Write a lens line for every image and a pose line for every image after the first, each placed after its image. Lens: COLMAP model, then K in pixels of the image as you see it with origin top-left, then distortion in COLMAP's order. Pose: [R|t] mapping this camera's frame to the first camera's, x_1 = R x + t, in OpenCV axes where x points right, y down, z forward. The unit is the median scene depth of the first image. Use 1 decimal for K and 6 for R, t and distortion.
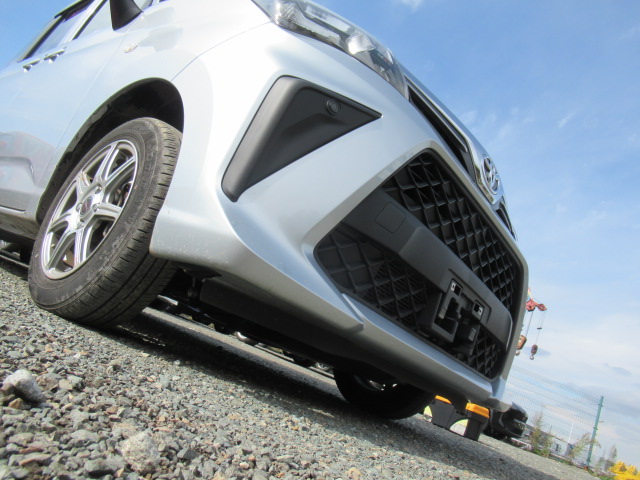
lens RADIAL K [[479.8, 0, 317.8], [0, 479.8, 244.7], [0, 0, 1]] dist [-0.004850, 0.003537]
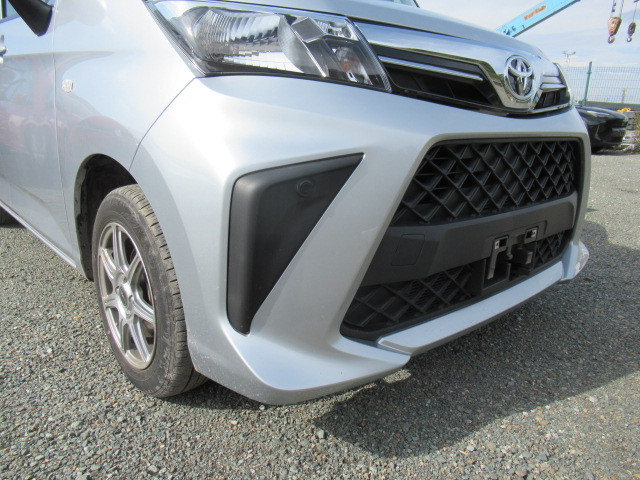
lens RADIAL K [[479.8, 0, 317.8], [0, 479.8, 244.7], [0, 0, 1]] dist [-0.004850, 0.003537]
pose [[0.931177, -0.282574, -0.230352, 0.183566], [0.357263, 0.833139, 0.422188, -0.460162], [0.072615, -0.475428, 0.876753, 0.165060]]
